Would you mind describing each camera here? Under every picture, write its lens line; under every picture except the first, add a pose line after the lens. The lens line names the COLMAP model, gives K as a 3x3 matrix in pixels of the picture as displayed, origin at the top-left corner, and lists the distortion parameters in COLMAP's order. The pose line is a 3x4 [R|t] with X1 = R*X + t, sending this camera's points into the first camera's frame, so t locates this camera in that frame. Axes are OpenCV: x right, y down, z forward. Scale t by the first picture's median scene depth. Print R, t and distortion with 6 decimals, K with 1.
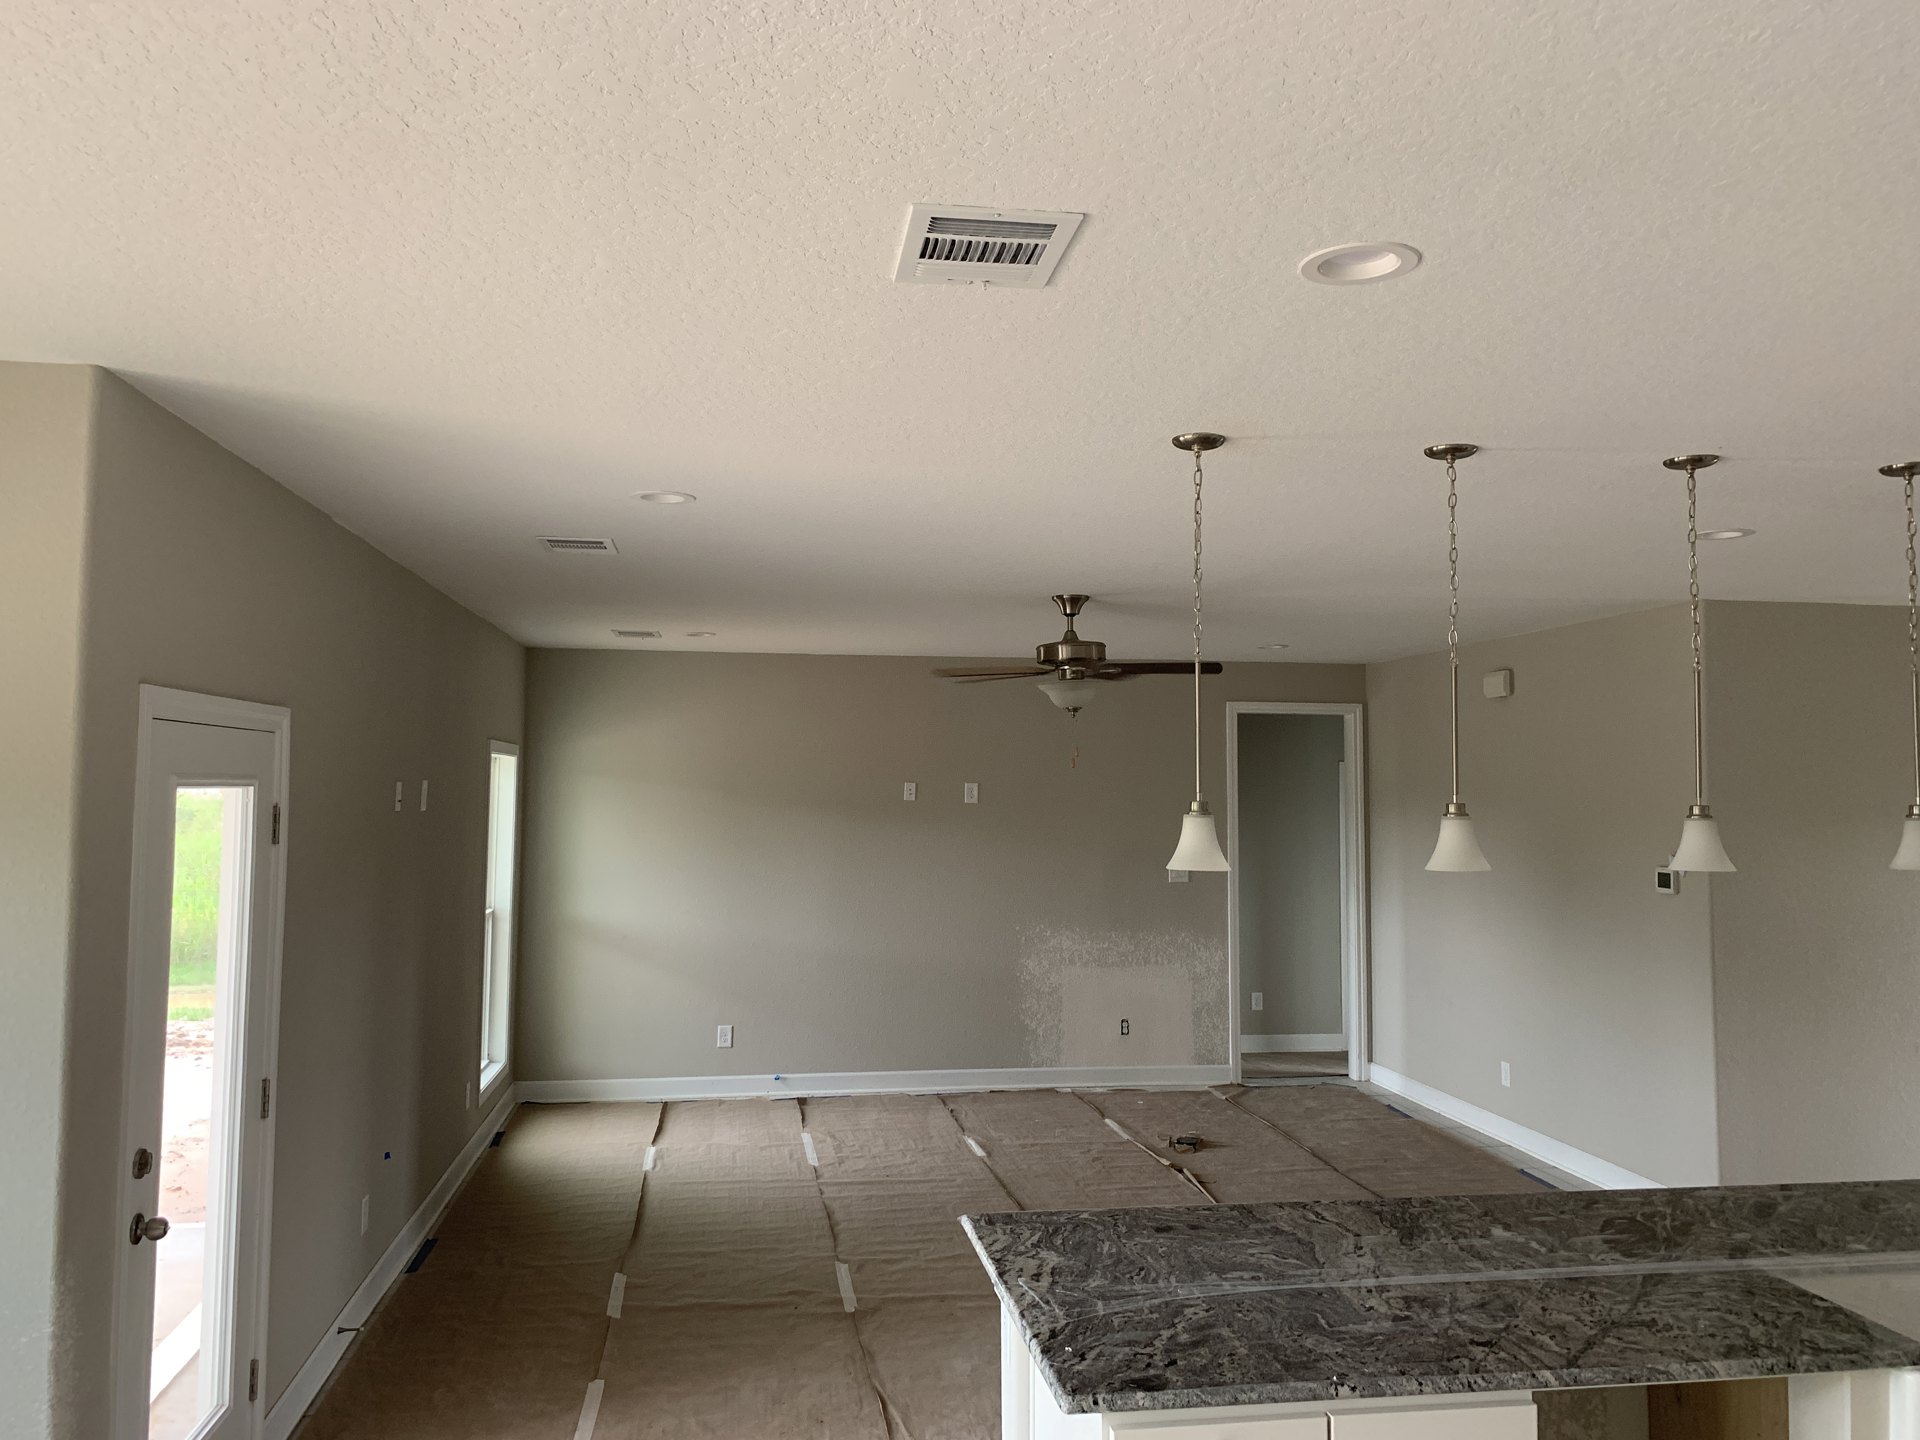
lens RADIAL K [[1470.7, 0, 941.4], [0, 1470.7, 691.3], [0, 0, 1]] dist [0.024061, -0.016587]
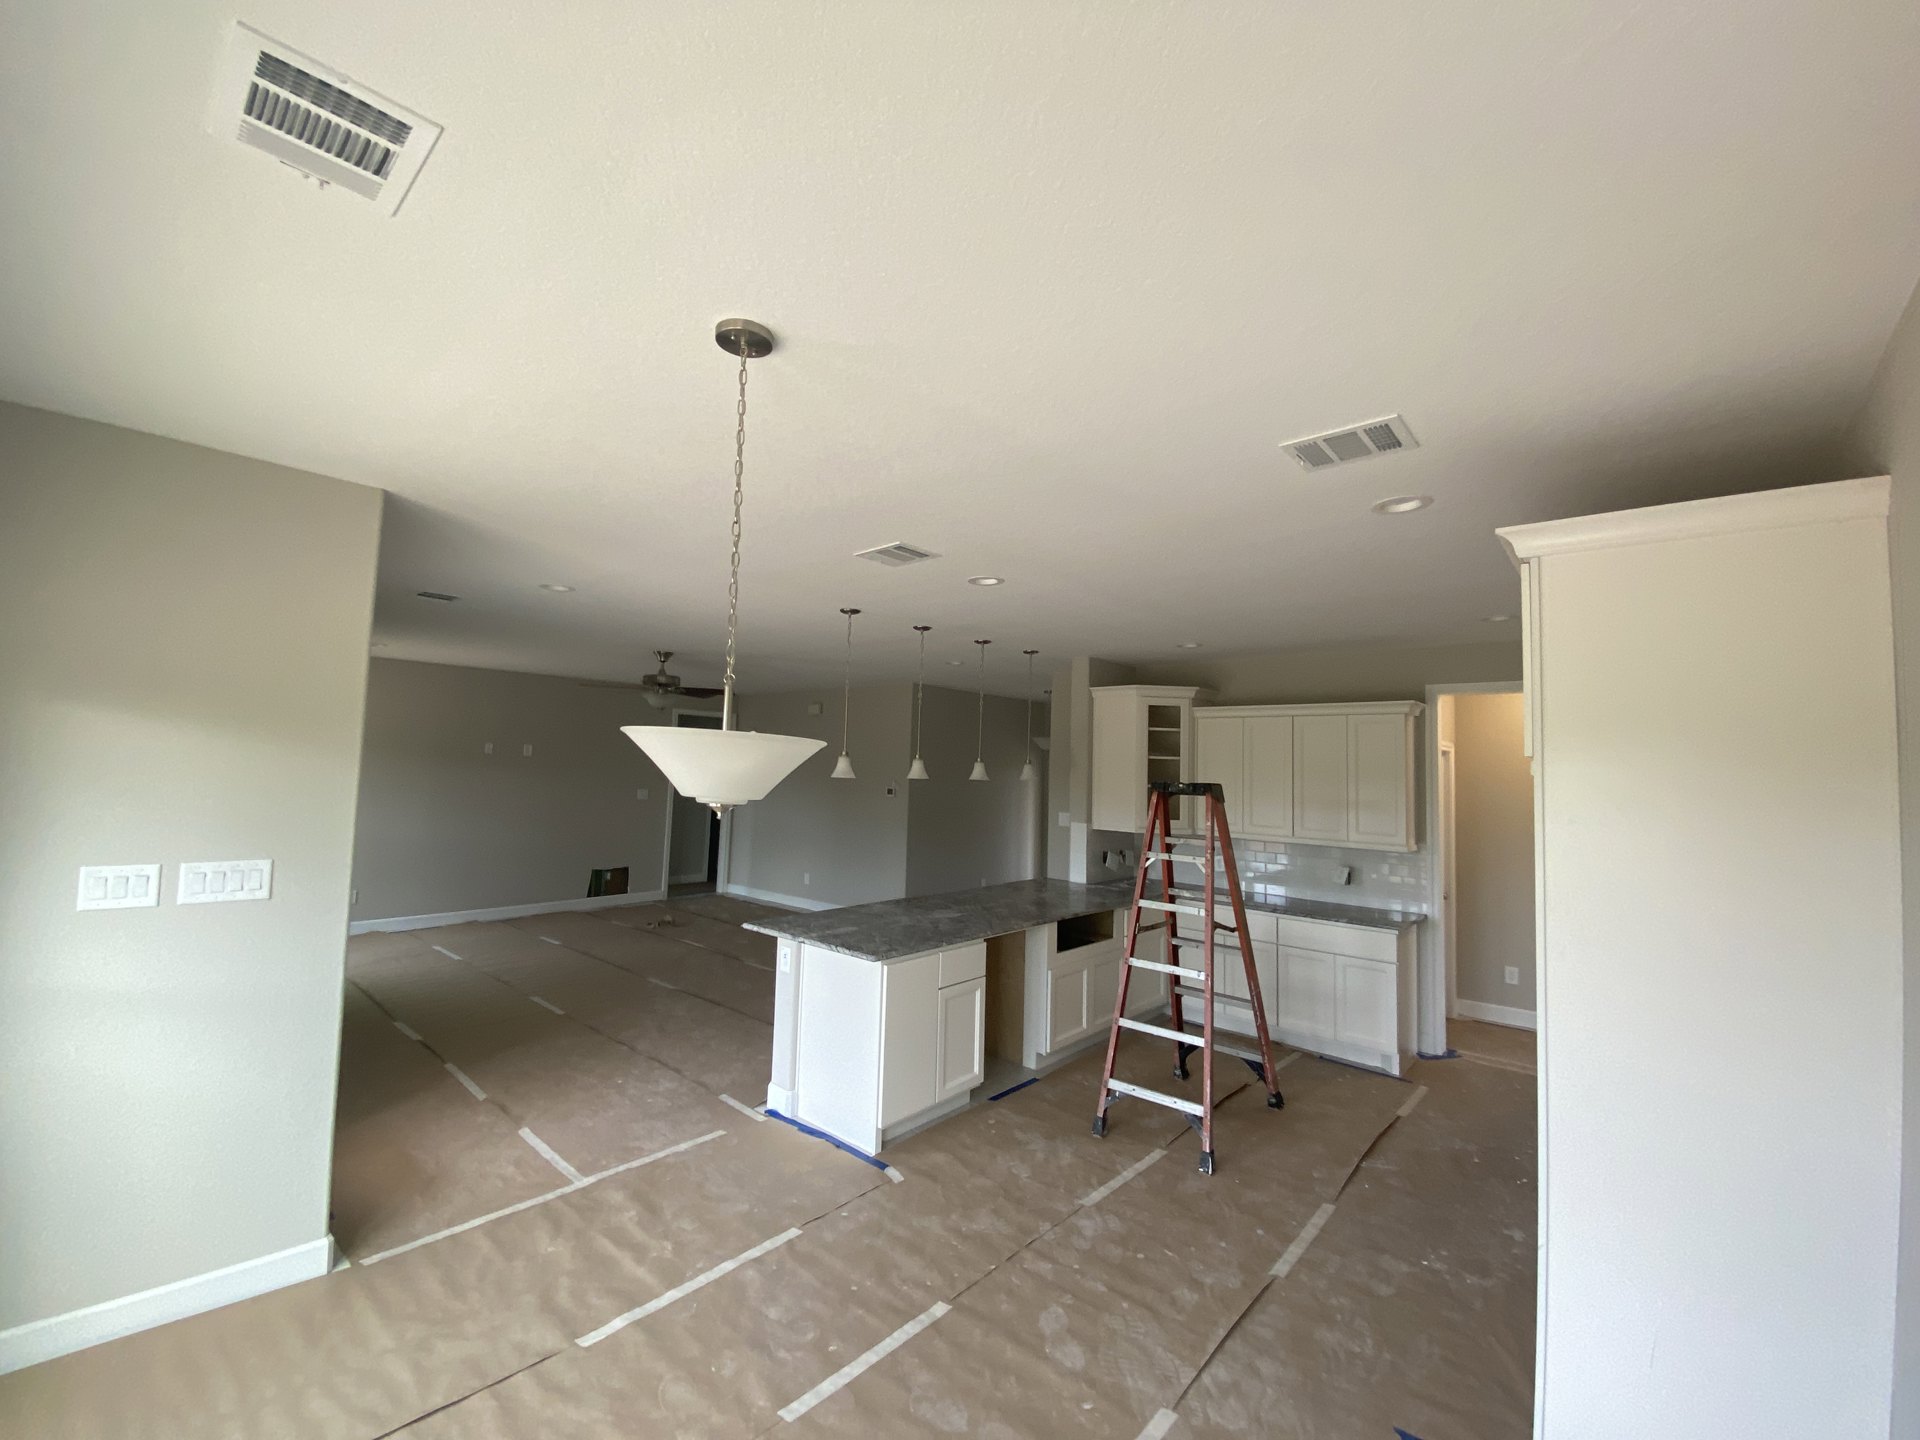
lens RADIAL K [[777.2, 0, 954.4], [0, 777.2, 712.3], [0, 0, 1]] dist [0.035368, -0.000095]
pose [[0.768291, 0.064954, 0.636797, -0.675885], [-0.069045, 0.997443, -0.018437, 0.022778], [-0.636366, -0.029803, 0.770811, -0.209079]]
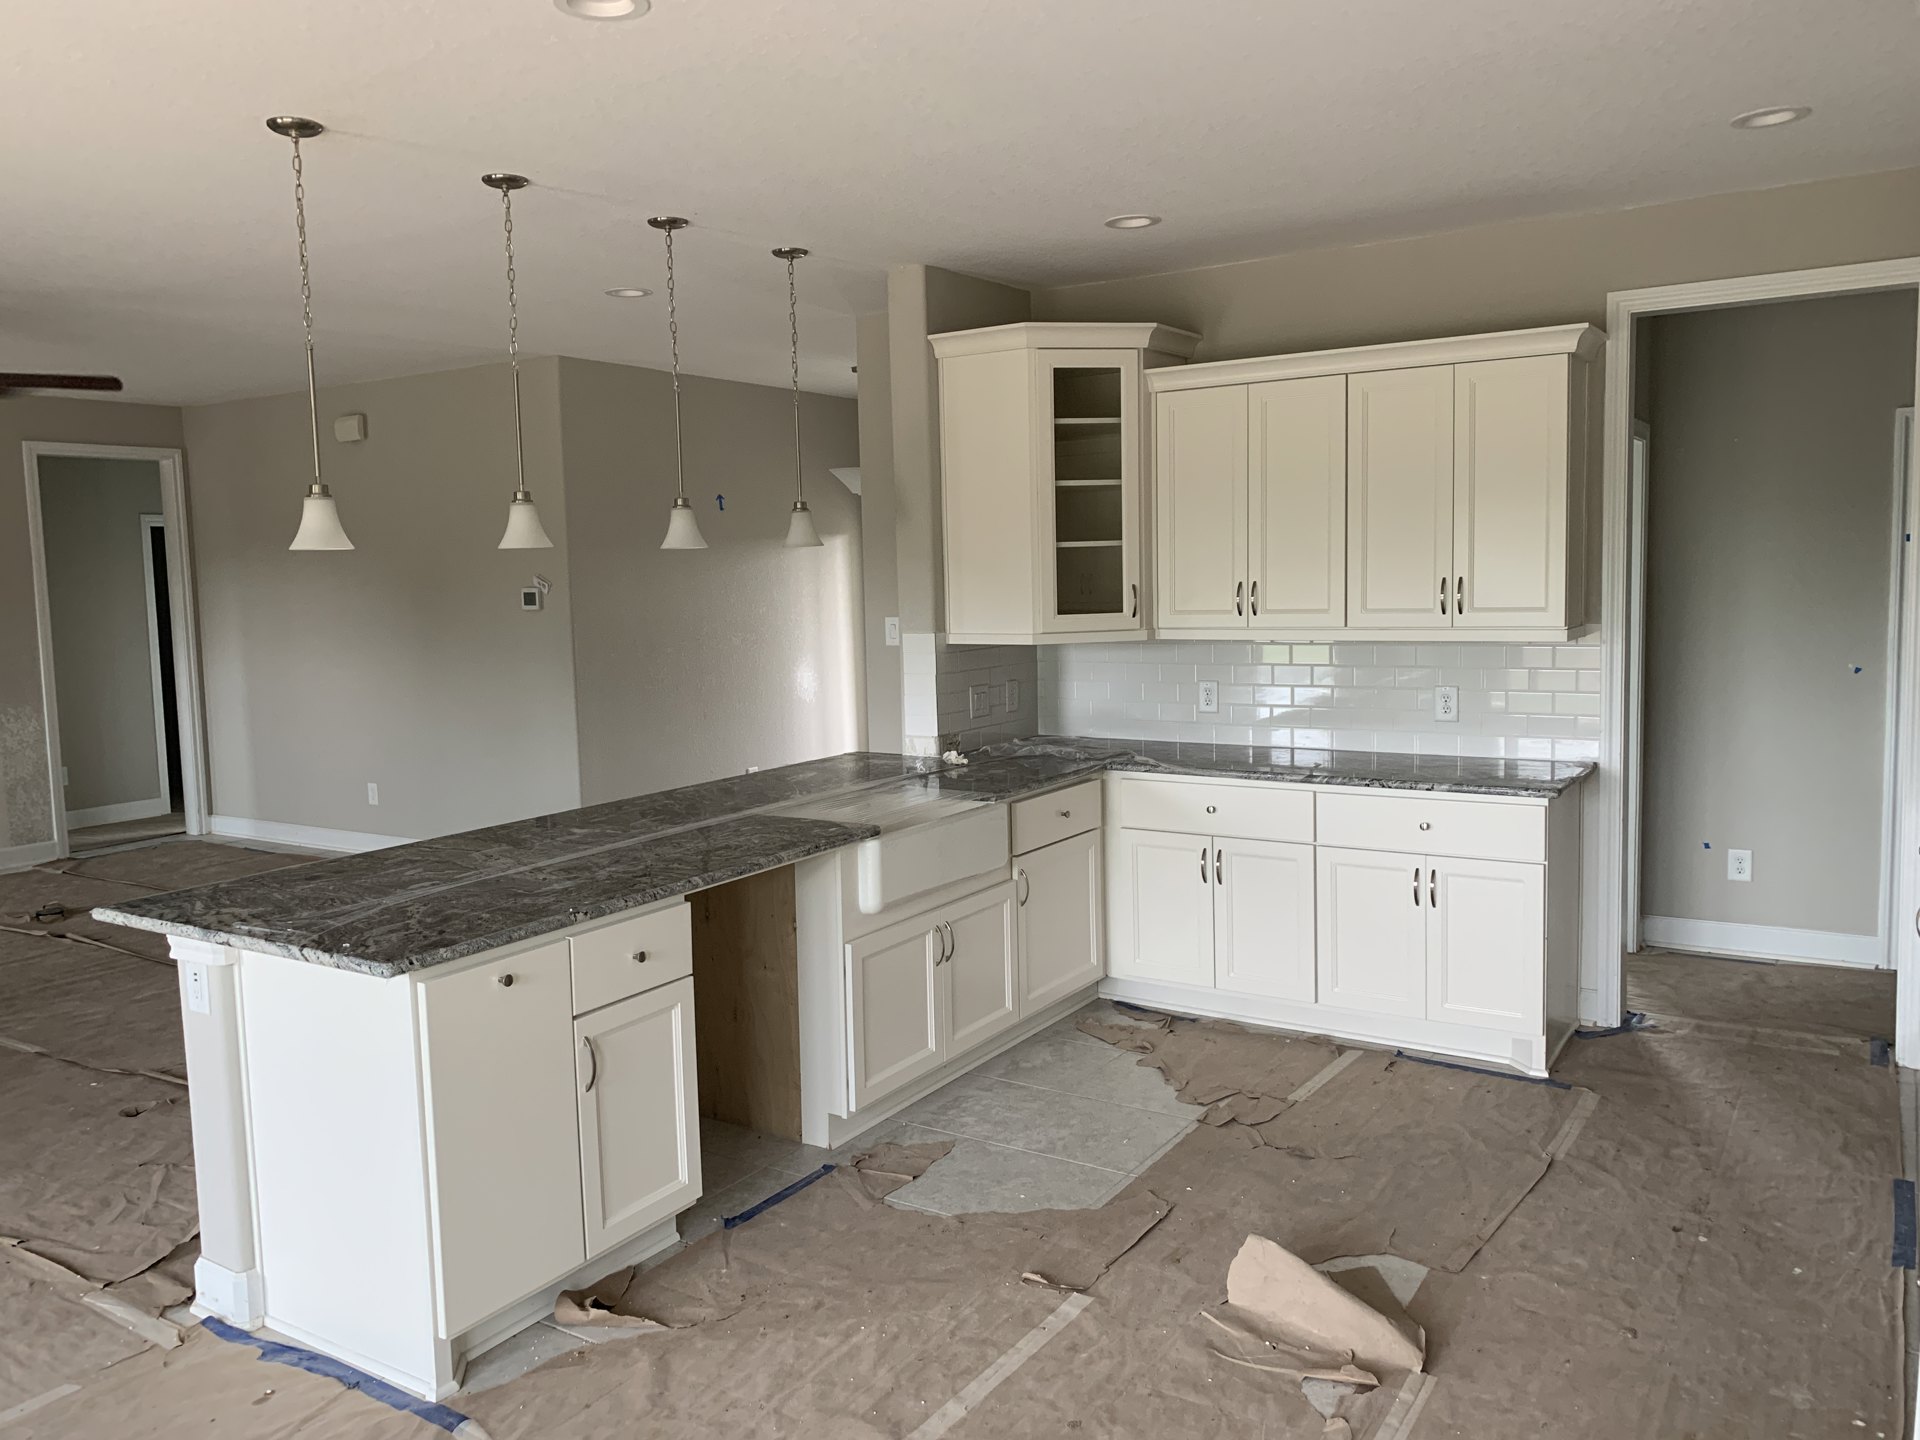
lens RADIAL K [[1470.7, 0, 952.8], [0, 1470.7, 712.3], [0, 0, 1]] dist [0.024061, -0.016587]
pose [[0.661566, -0.098733, 0.743359, -0.406067], [-0.020604, 0.988527, 0.149632, 0.084058], [-0.749604, -0.114307, 0.651941, -0.063244]]
